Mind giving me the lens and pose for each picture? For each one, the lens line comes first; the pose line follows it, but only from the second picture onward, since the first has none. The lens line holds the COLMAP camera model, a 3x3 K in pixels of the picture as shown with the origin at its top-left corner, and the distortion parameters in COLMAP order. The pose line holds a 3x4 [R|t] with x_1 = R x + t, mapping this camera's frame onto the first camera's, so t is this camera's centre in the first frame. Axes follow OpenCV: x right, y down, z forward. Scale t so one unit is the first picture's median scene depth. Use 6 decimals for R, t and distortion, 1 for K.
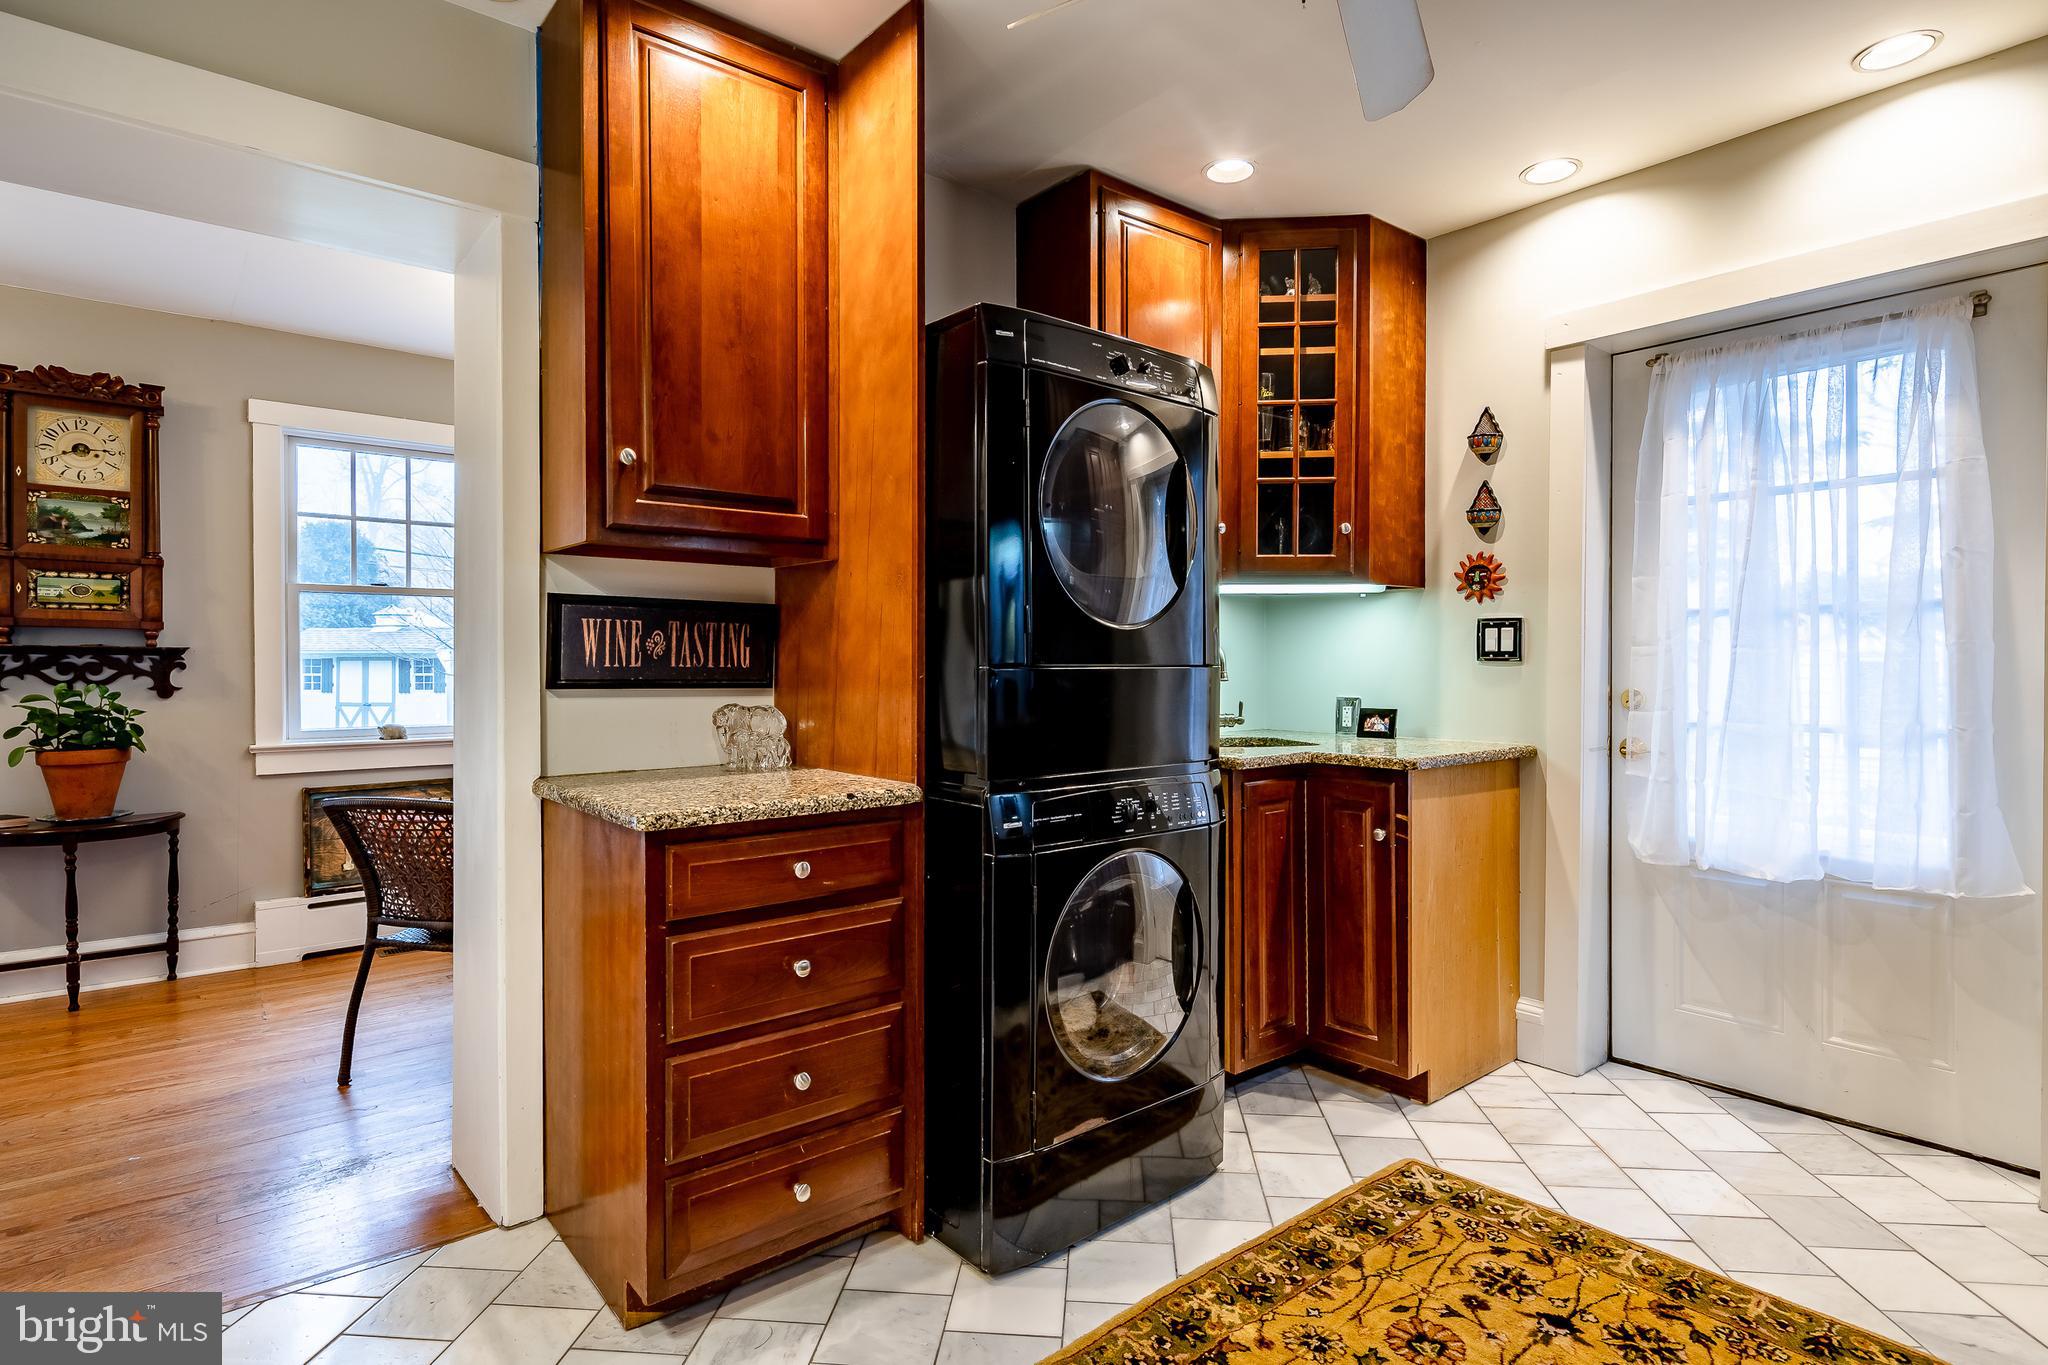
lens RADIAL K [[1053.0, 0, 1031.3], [0, 1053.0, 687.3], [0, 0, 1]] dist [0.002969, 0.001032]
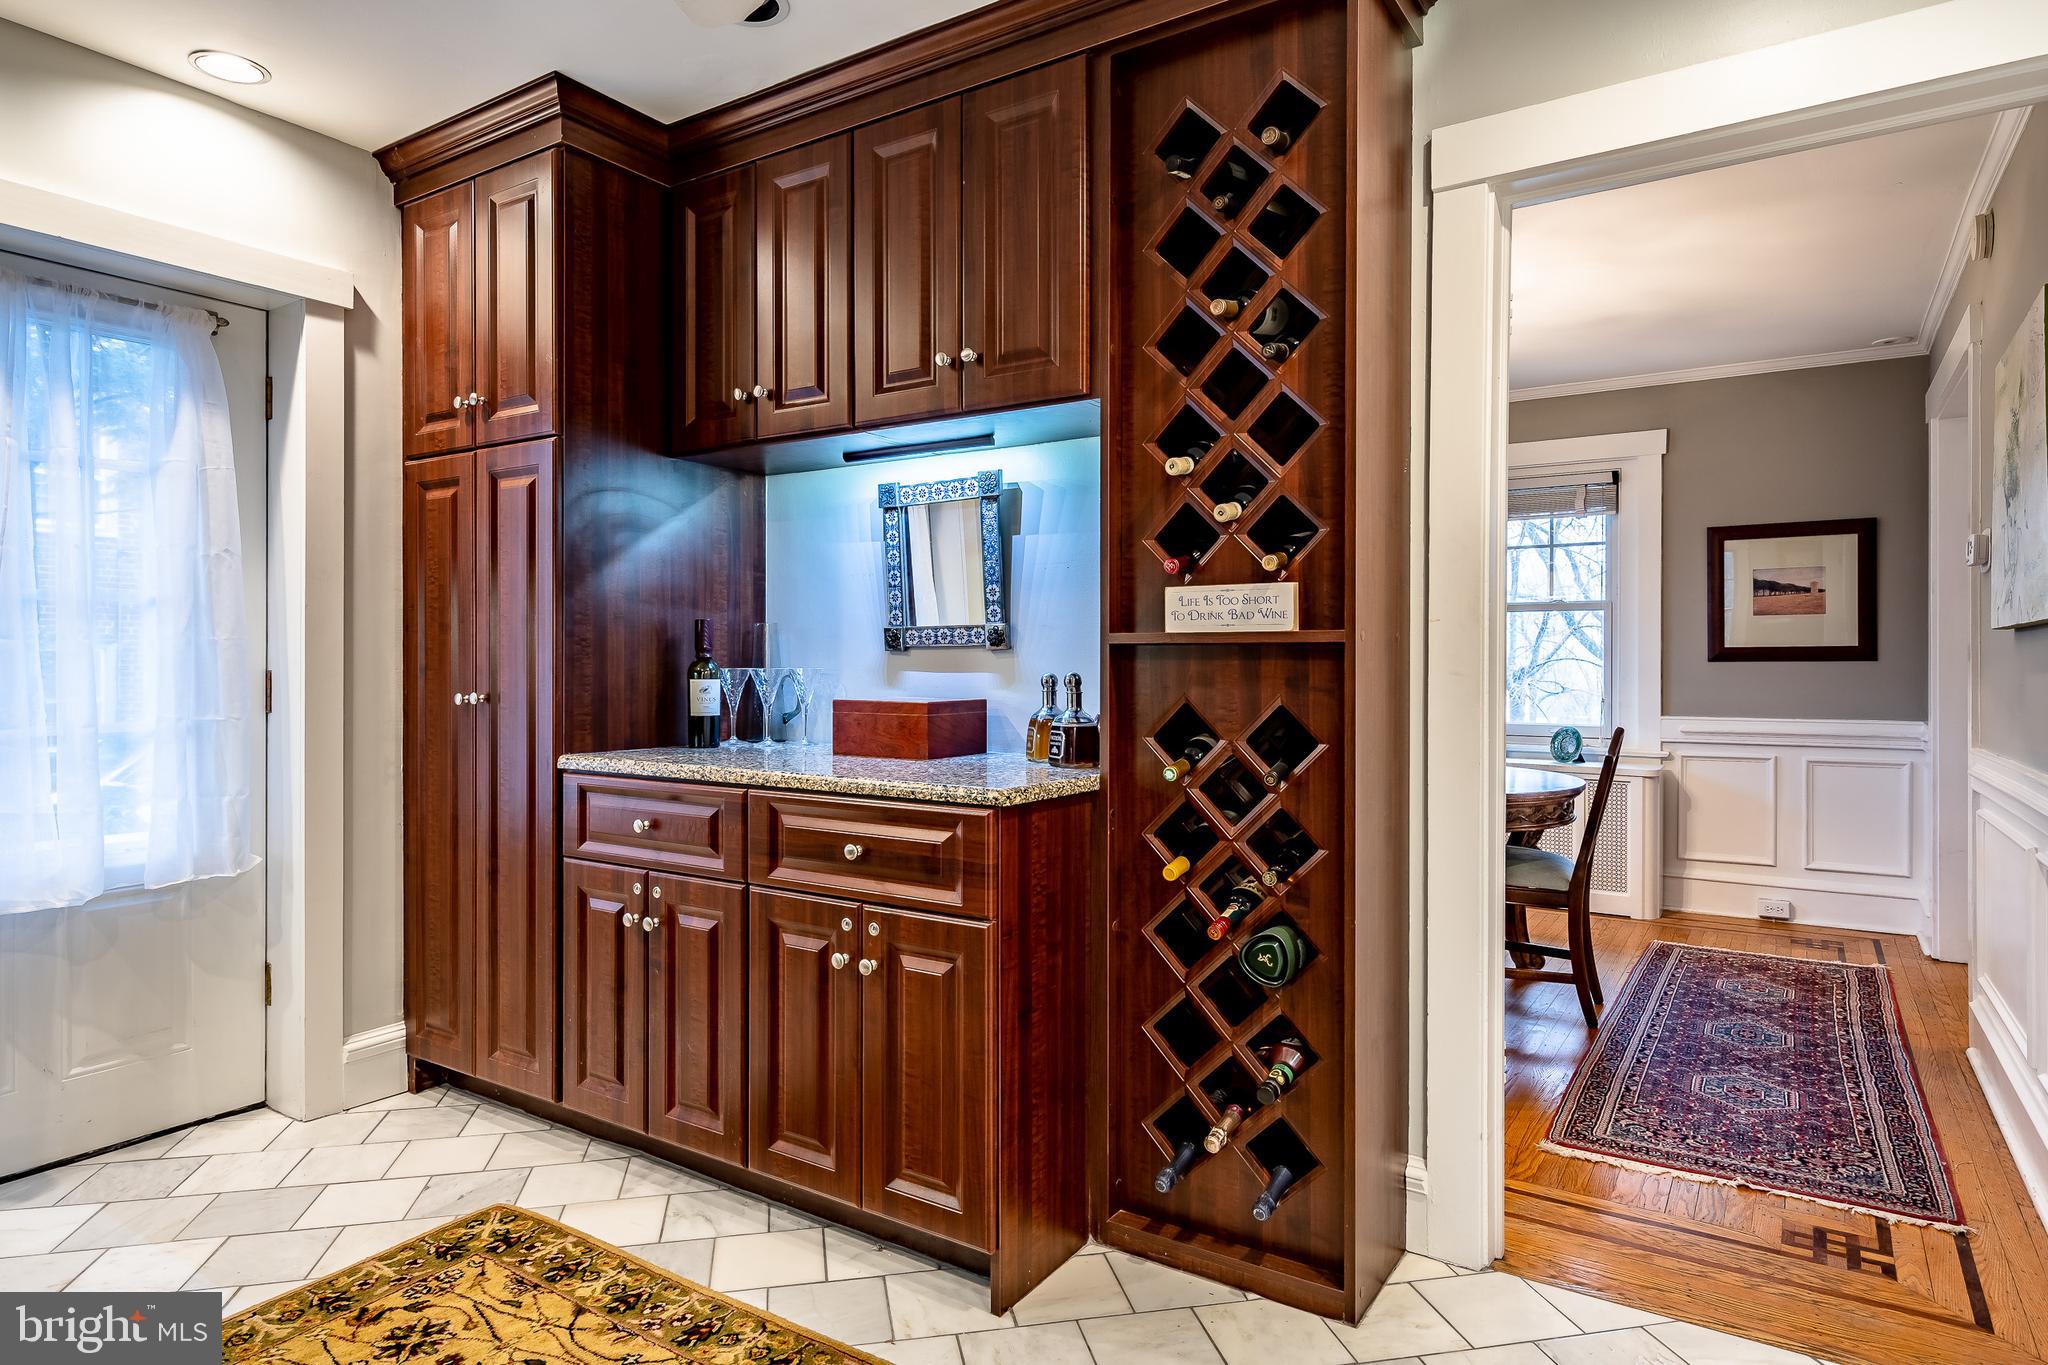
lens RADIAL K [[1160.3, 0, 1009.8], [0, 1160.3, 661.5], [0, 0, 1]] dist [0.004021, 0.001369]
pose [[-0.277624, -0.004213, 0.960680, -0.465612], [0.013900, 0.999868, 0.008402, -0.017350], [-0.960589, 0.015686, -0.277529, 0.549345]]
